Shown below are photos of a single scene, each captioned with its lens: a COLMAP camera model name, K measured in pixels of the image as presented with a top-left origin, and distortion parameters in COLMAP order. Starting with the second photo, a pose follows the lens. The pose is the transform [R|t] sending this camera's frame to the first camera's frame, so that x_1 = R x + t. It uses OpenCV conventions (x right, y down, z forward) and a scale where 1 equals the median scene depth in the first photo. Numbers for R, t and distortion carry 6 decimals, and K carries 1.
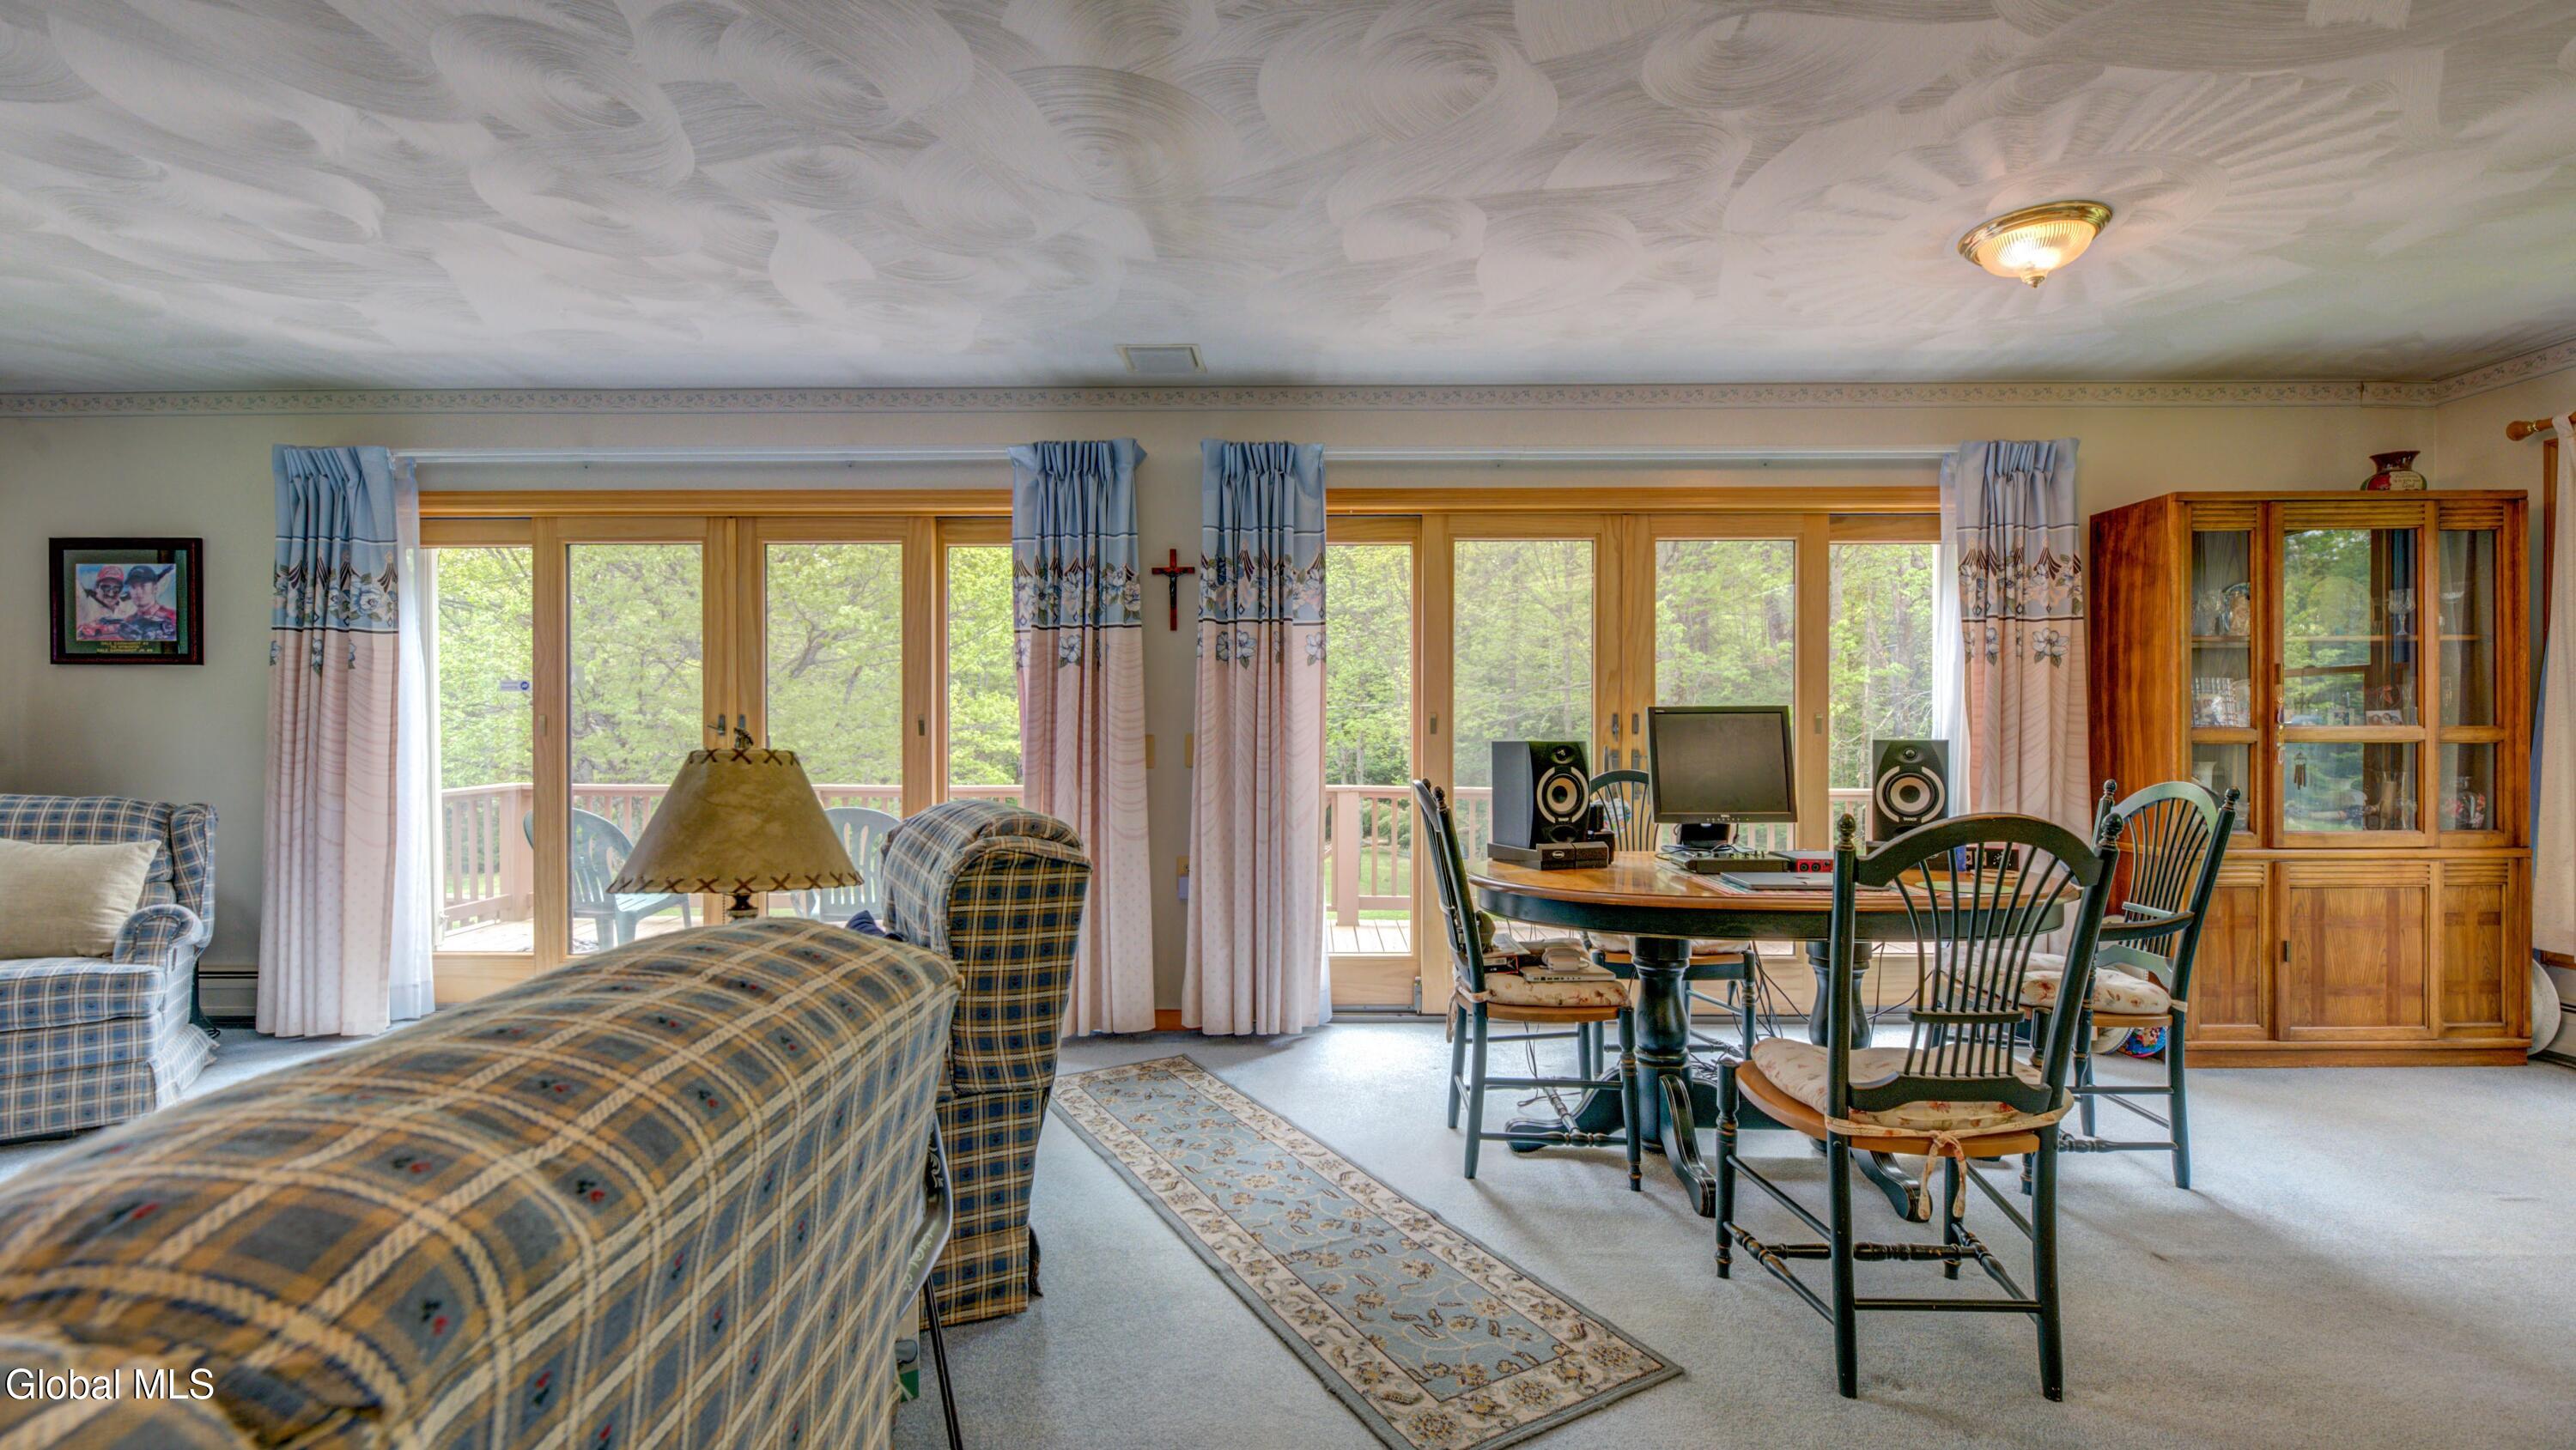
lens RADIAL K [[1059.2, 0, 1280.7], [0, 1059.2, 718.8], [0, 0, 1]] dist [0.000030, -0.002918]
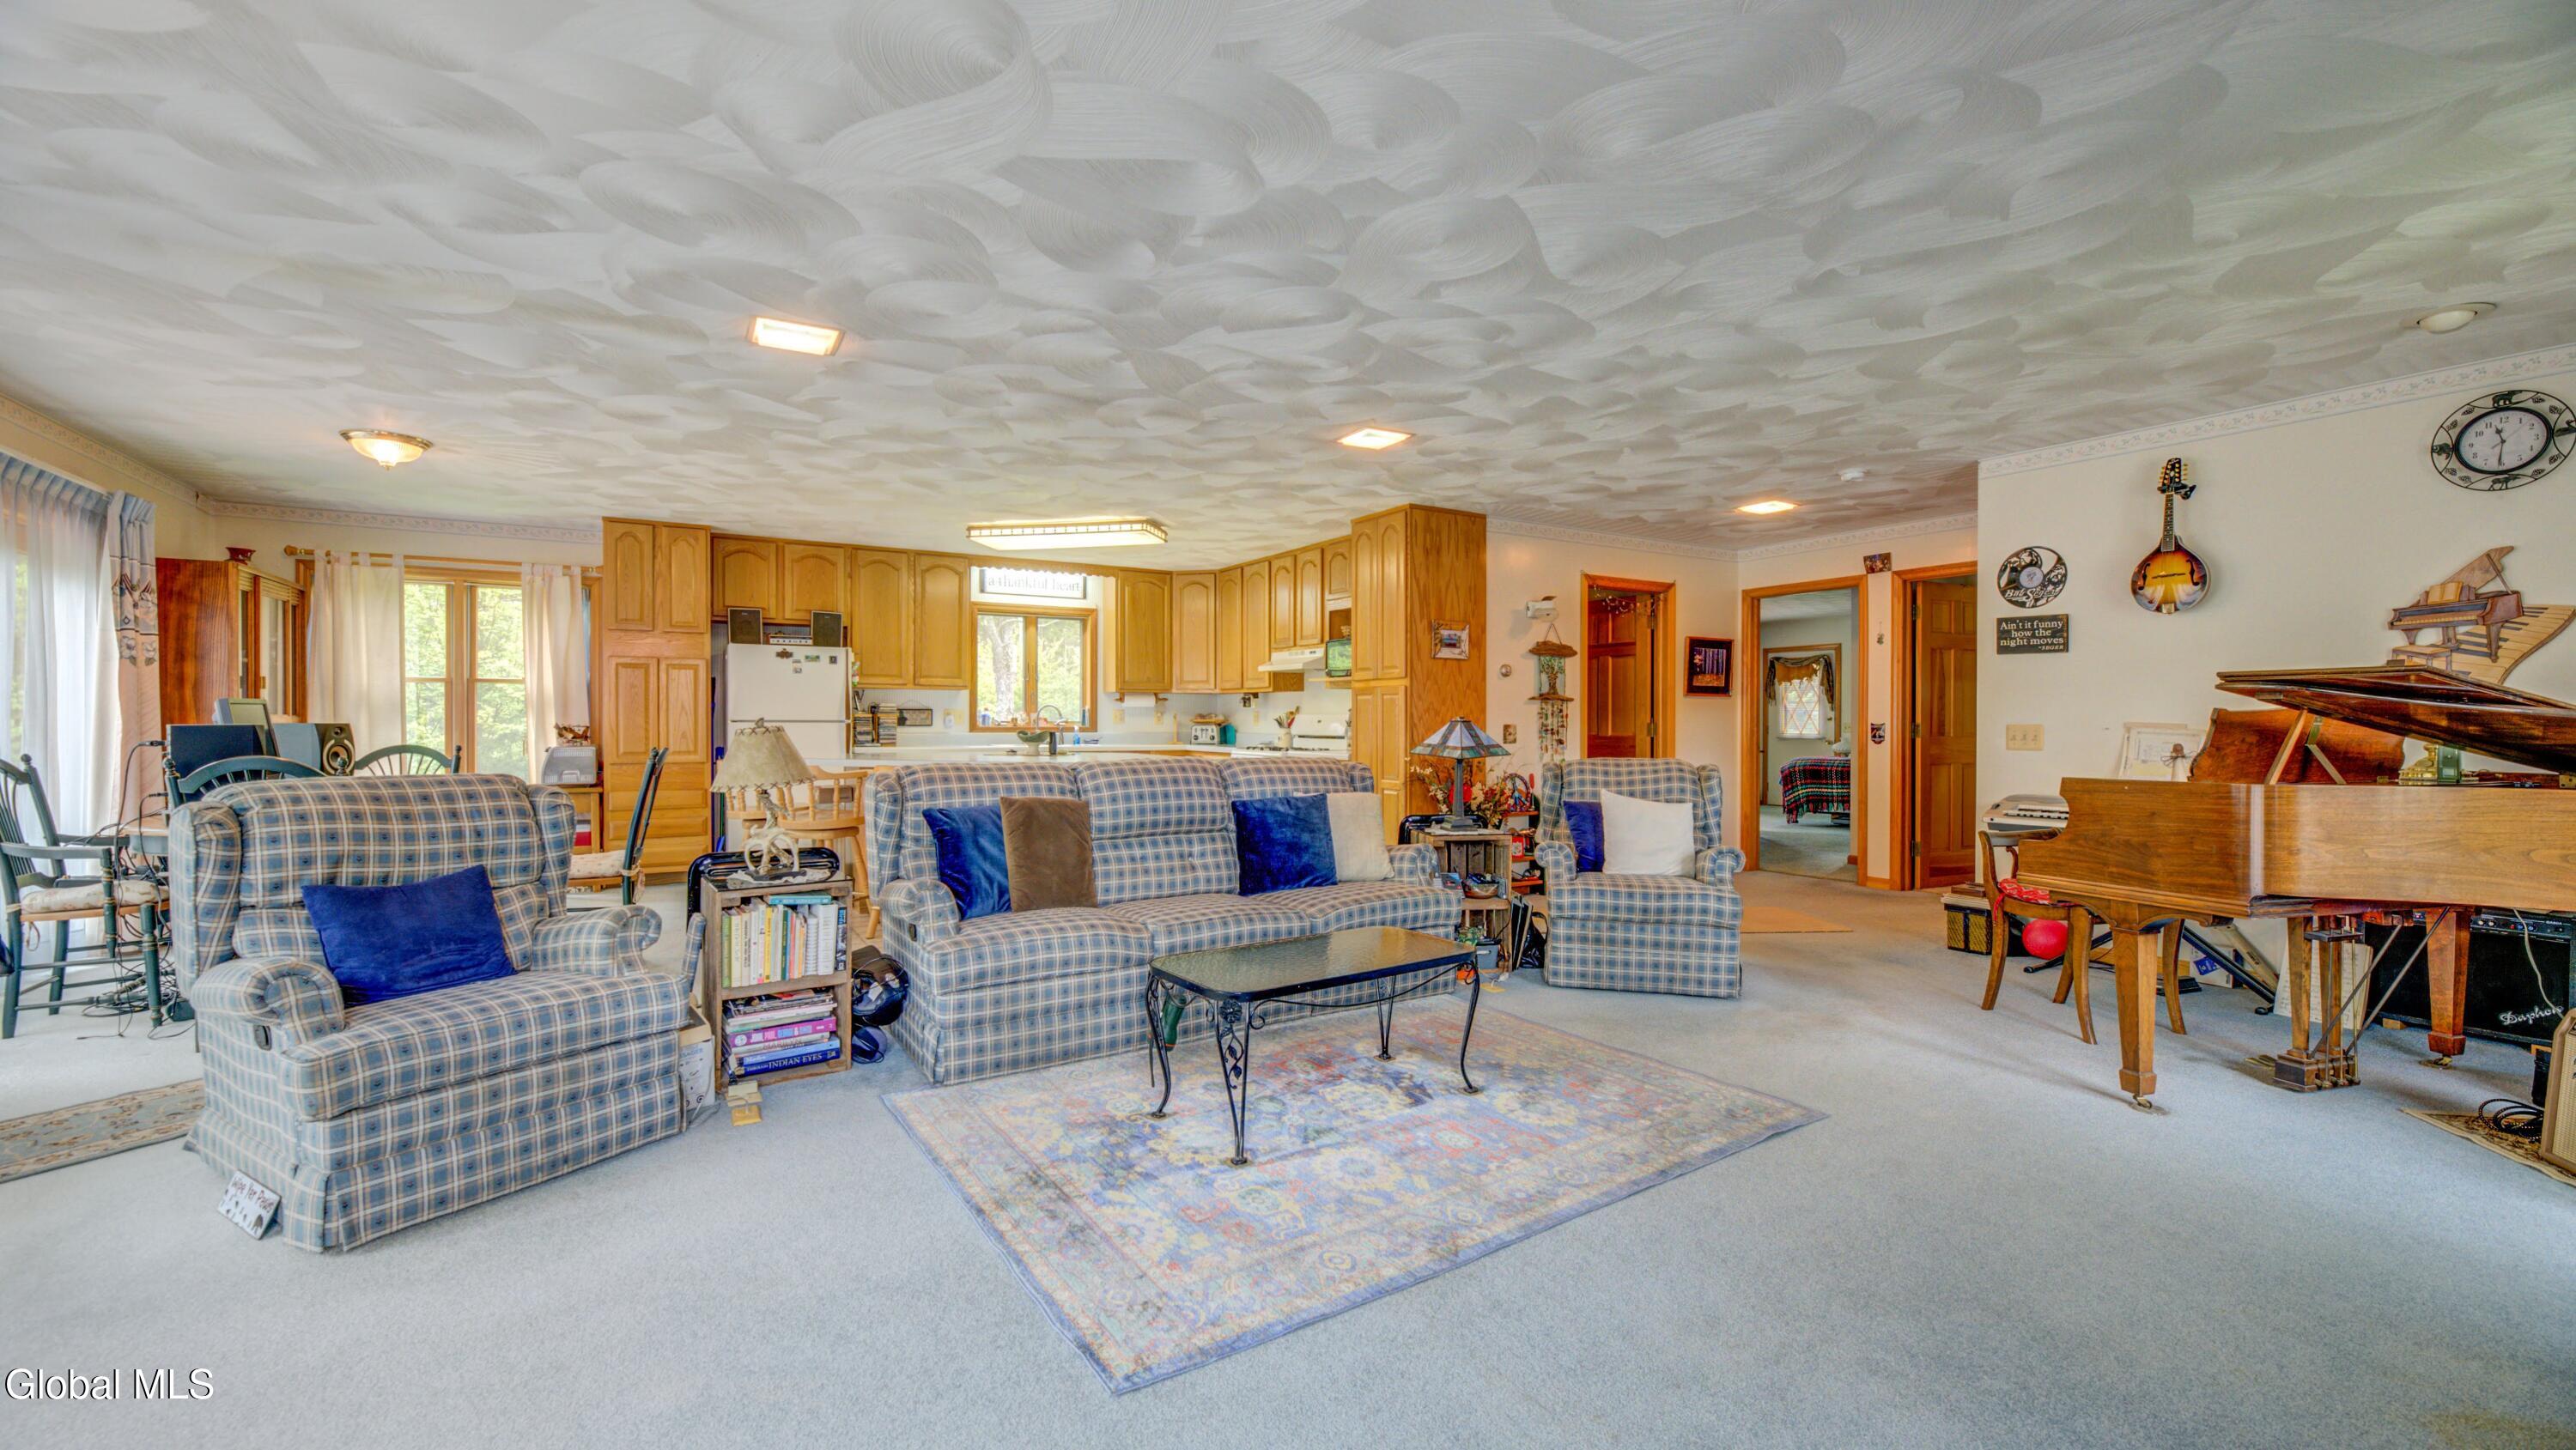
lens RADIAL K [[1030.9, 0, 1273.4], [0, 1030.9, 728.5], [0, 0, 1]] dist [0.001270, -0.004653]
pose [[-0.515404, -0.006294, 0.856924, -1.128610], [-0.001953, 0.999979, 0.006170, 0.015345], [-0.856945, 0.001506, -0.515406, 0.443157]]
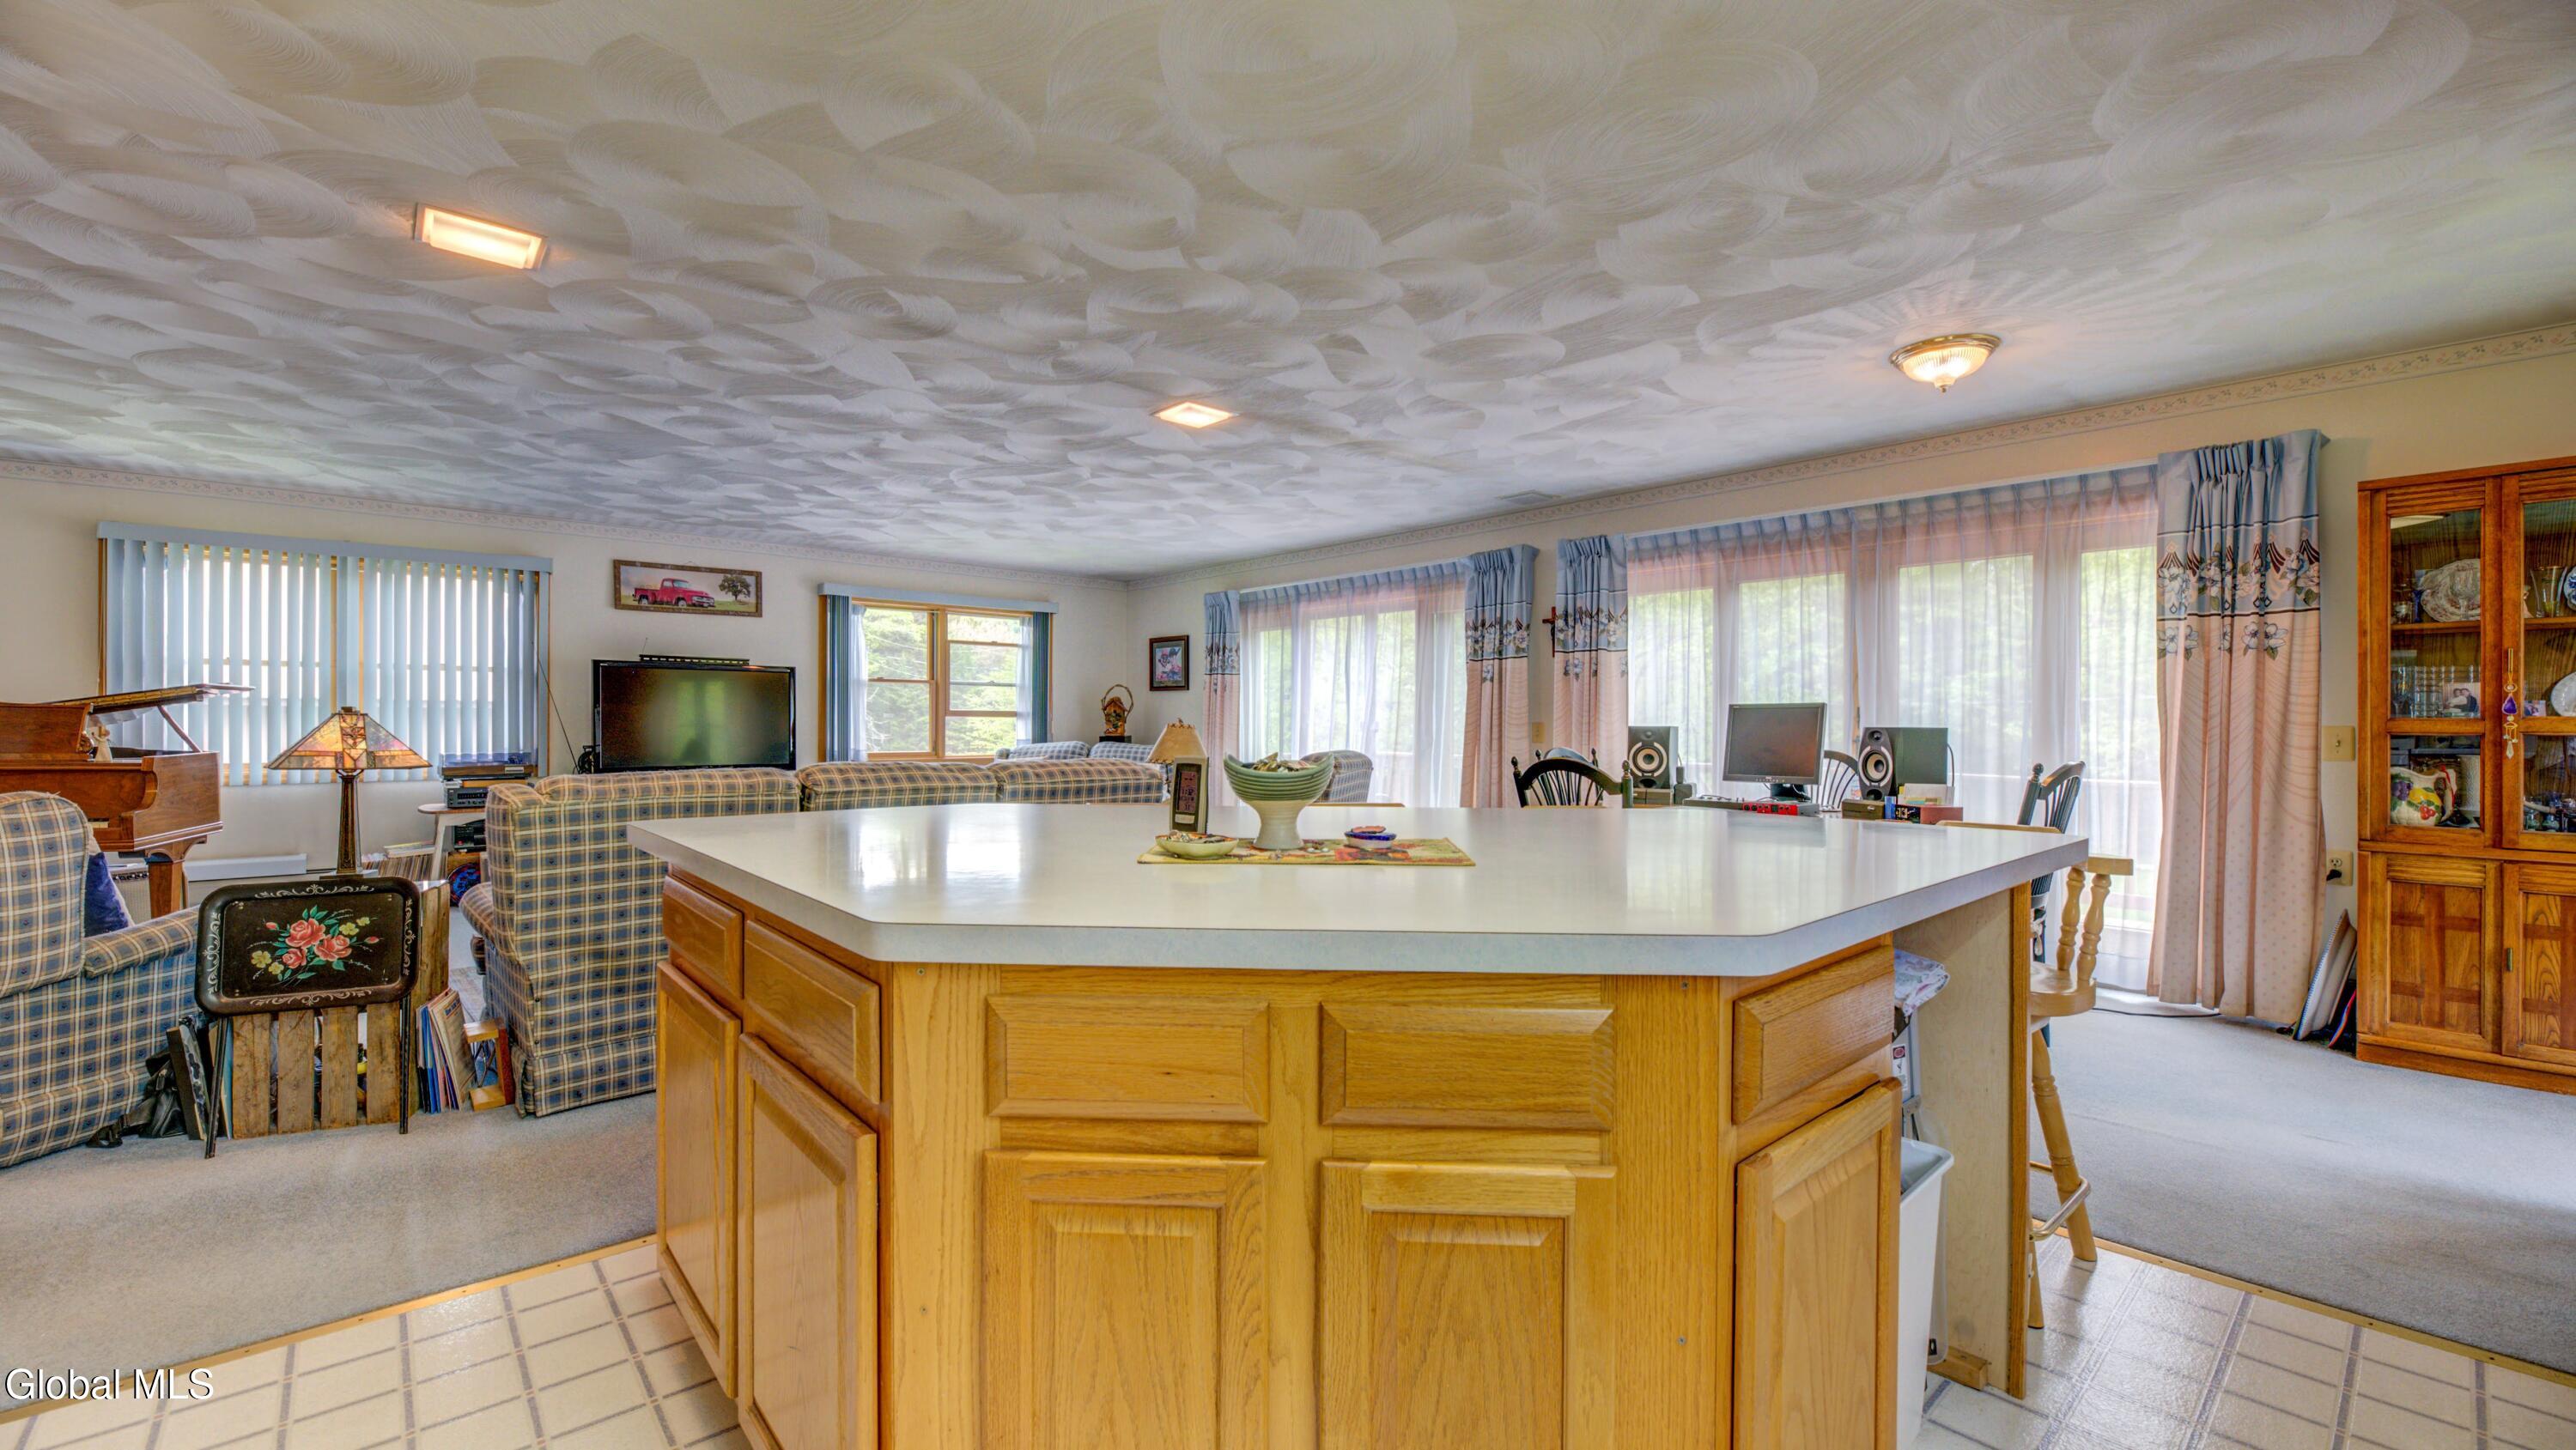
lens RADIAL K [[1030.9, 0, 1273.4], [0, 1030.9, 728.5], [0, 0, 1]] dist [0.001270, -0.004653]
pose [[0.664351, 0.009208, -0.747364, 0.819631], [-0.005347, 0.999957, 0.007567, 0.014949], [0.747402, -0.001031, 0.664371, -0.369699]]
